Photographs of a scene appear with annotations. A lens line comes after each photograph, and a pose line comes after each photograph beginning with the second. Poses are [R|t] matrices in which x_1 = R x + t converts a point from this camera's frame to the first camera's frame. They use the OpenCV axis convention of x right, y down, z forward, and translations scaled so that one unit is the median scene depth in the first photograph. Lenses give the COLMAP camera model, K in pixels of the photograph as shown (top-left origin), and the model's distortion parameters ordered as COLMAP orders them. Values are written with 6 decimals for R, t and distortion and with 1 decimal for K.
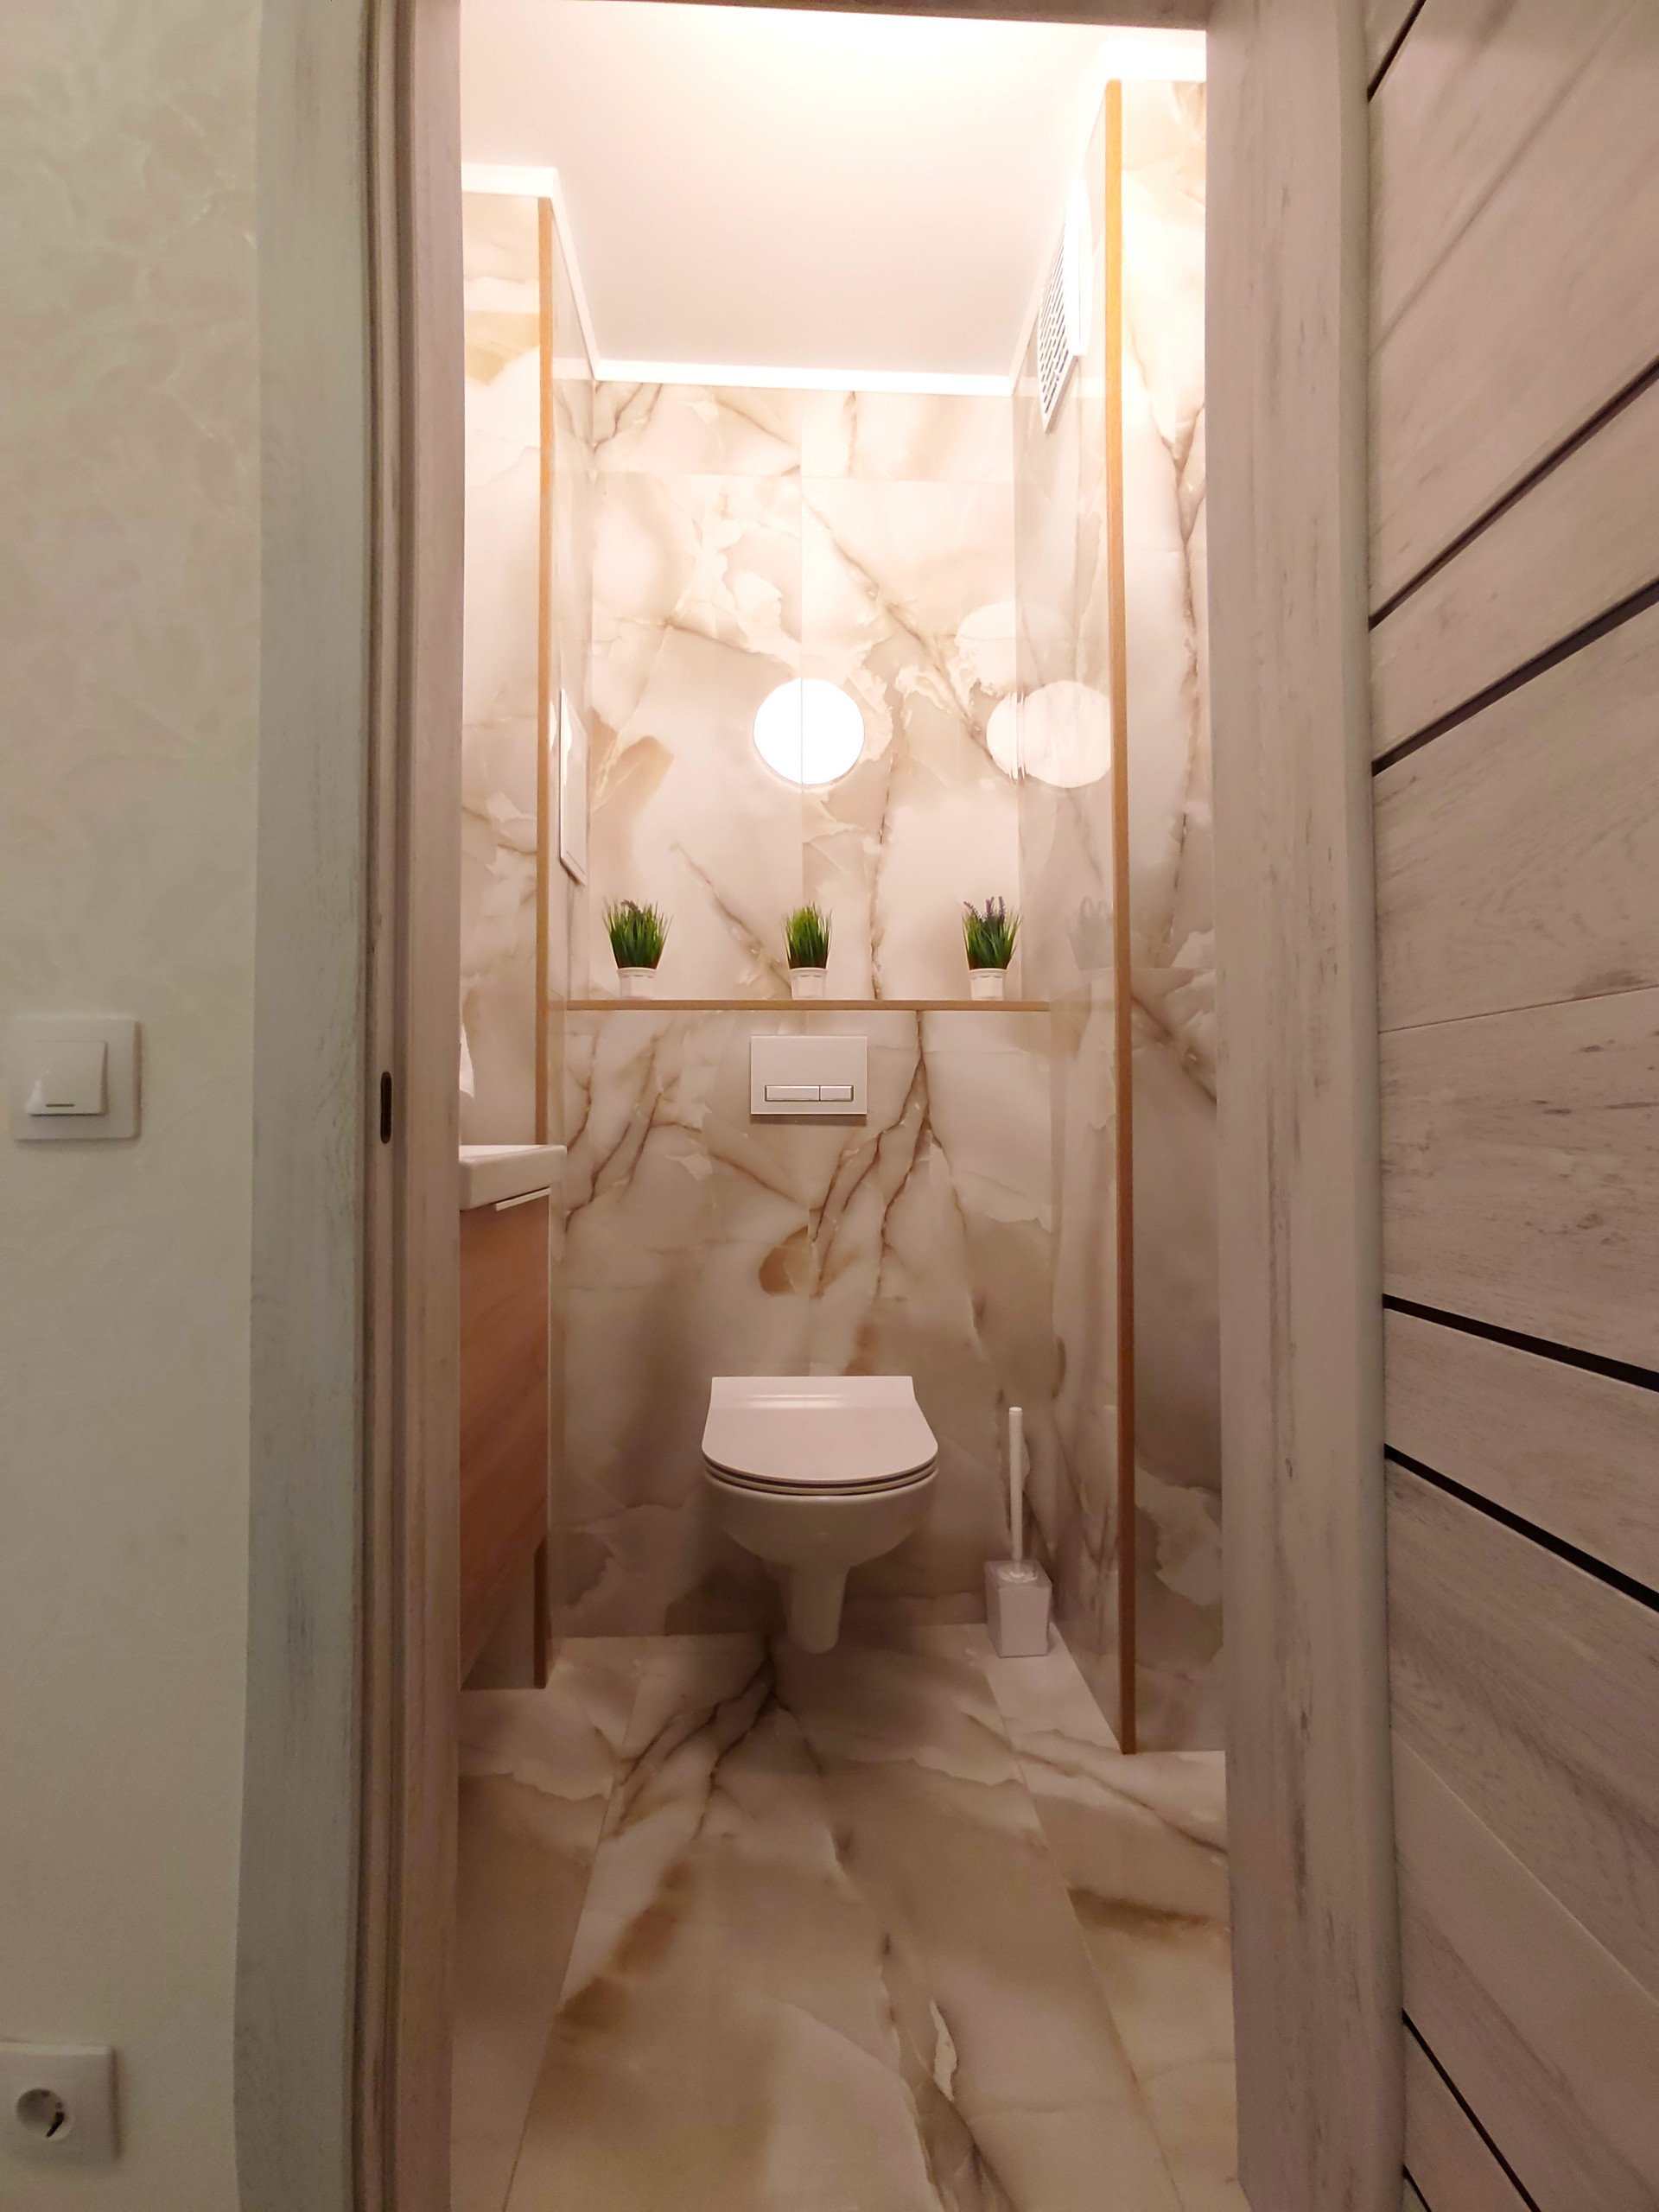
lens RADIAL K [[1004.9, 0, 828.6], [0, 1004.9, 1100.5], [0, 0, 1]] dist [0.002651, 0.002483]
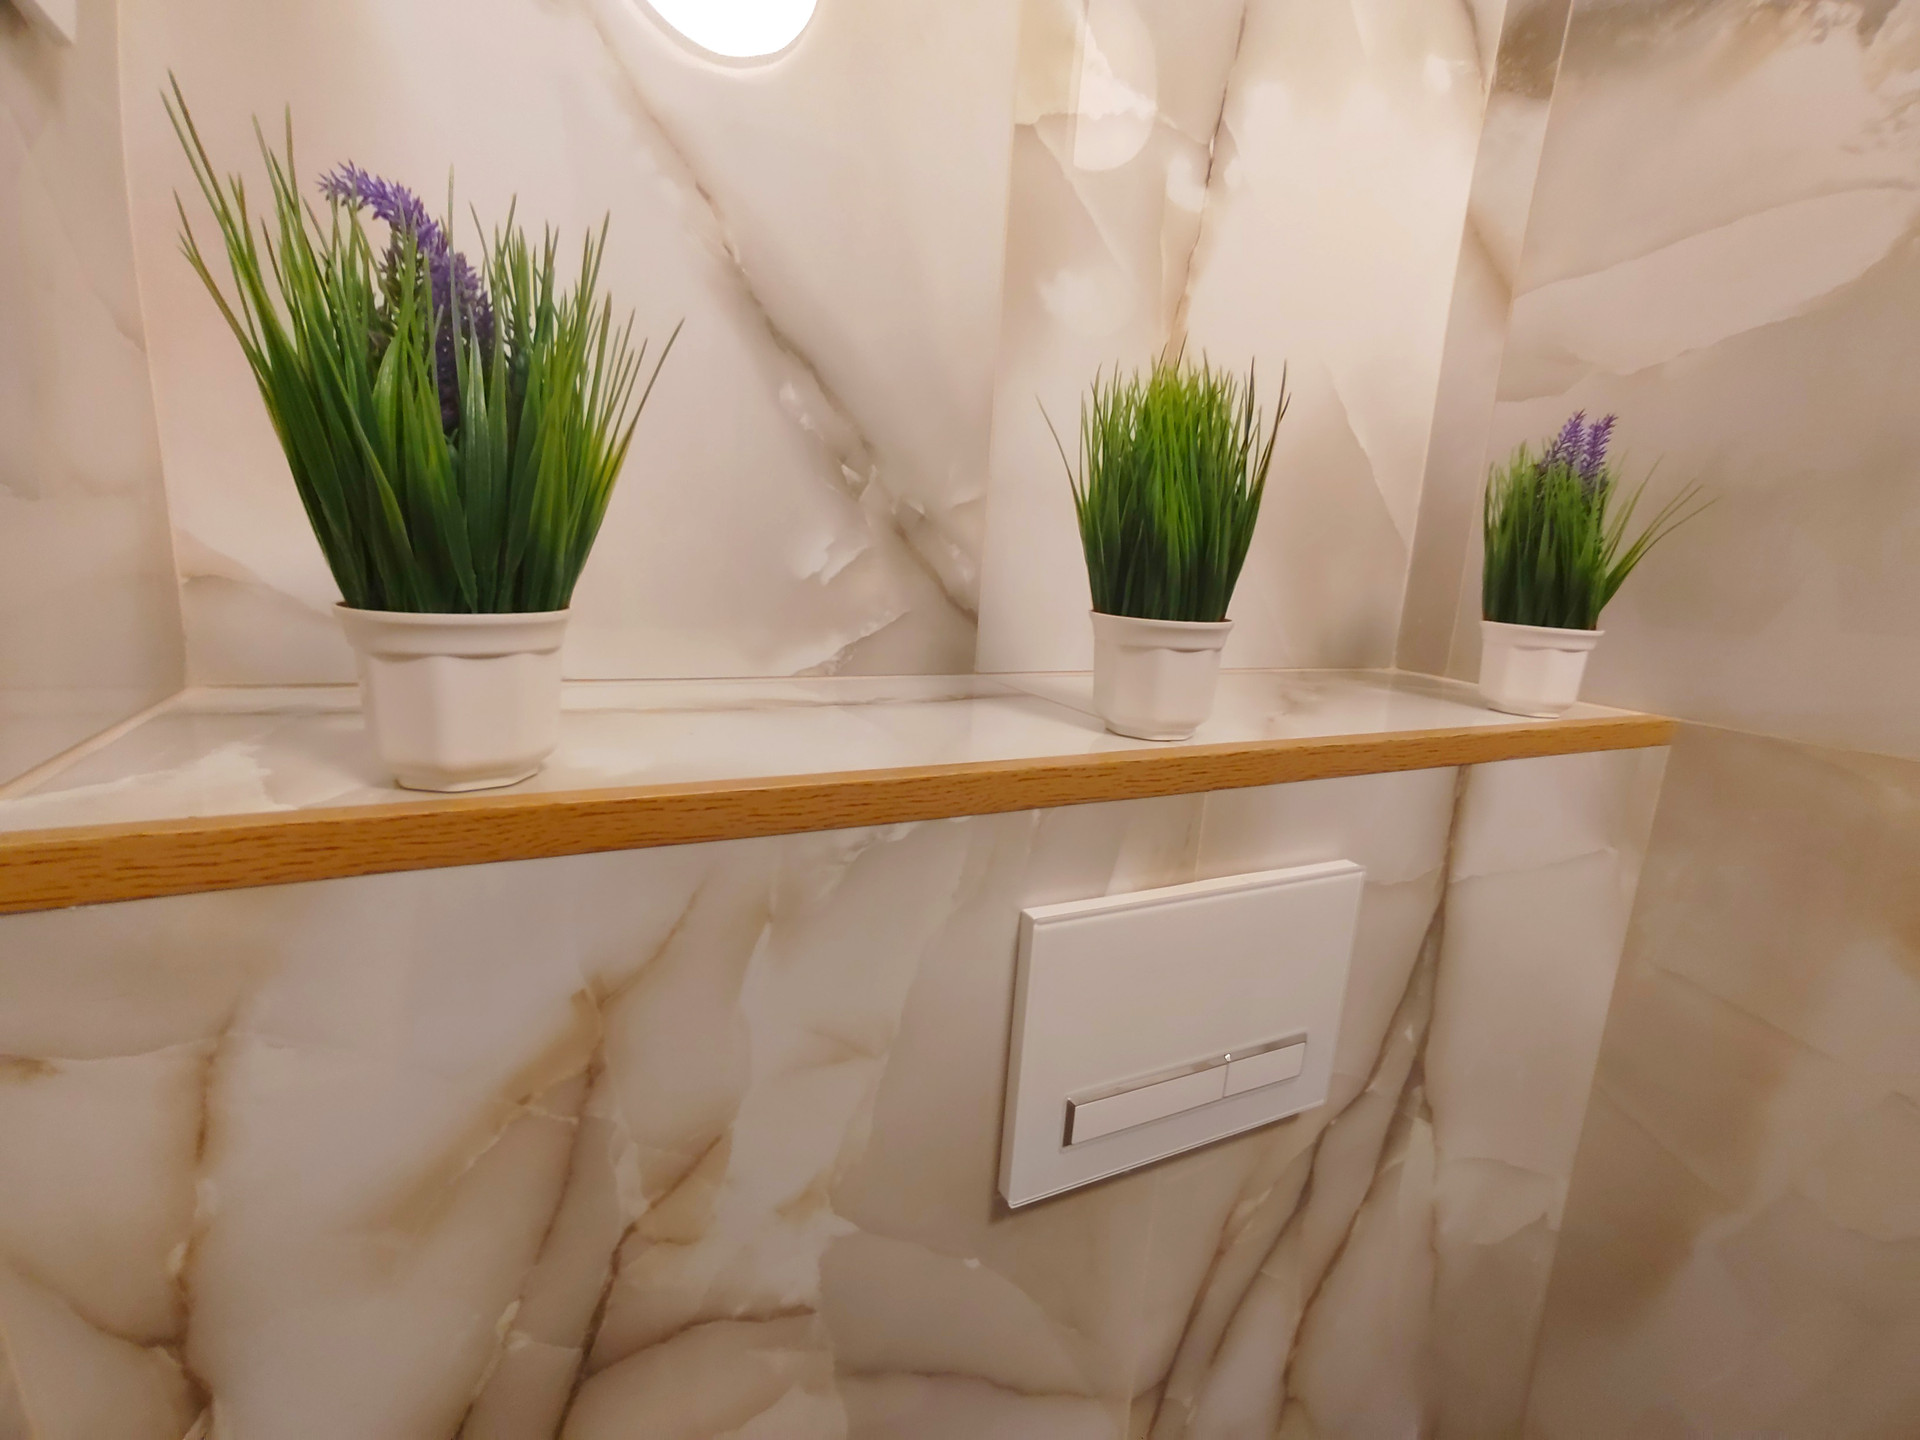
lens RADIAL K [[872.2, 0, 959.9], [0, 872.2, 733.0], [0, 0, 1]] dist [0.002651, 0.002483]
pose [[0.918256, -0.018713, 0.395546, -0.172493], [-0.078242, 0.970616, 0.227558, -0.152374], [-0.388181, -0.239905, 0.889809, 0.822653]]
